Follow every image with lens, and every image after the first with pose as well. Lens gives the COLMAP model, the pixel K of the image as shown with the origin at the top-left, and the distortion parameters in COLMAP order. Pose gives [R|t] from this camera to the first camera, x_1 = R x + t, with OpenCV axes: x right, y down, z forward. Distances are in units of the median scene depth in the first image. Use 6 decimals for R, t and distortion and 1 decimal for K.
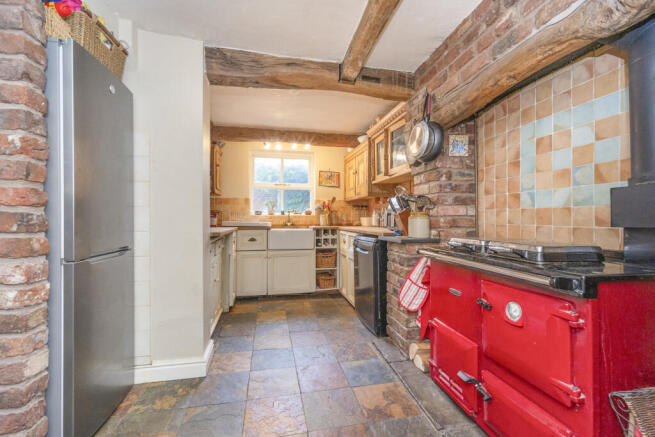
lens RADIAL K [[283.2, 0, 328.0], [0, 283.2, 216.6], [0, 0, 1]] dist [-0.003209, -0.000136]
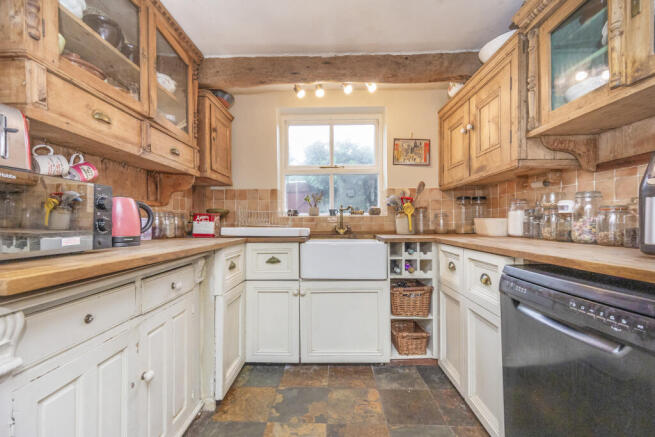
lens RADIAL K [[283.2, 0, 328.1], [0, 283.2, 218.7], [0, 0, 1]] dist [-0.003209, -0.000136]
pose [[0.973495, -0.010878, -0.228449, -0.033719], [0.009201, 0.999922, -0.008404, 0.005313], [0.228523, 0.006080, 0.973520, 0.452636]]
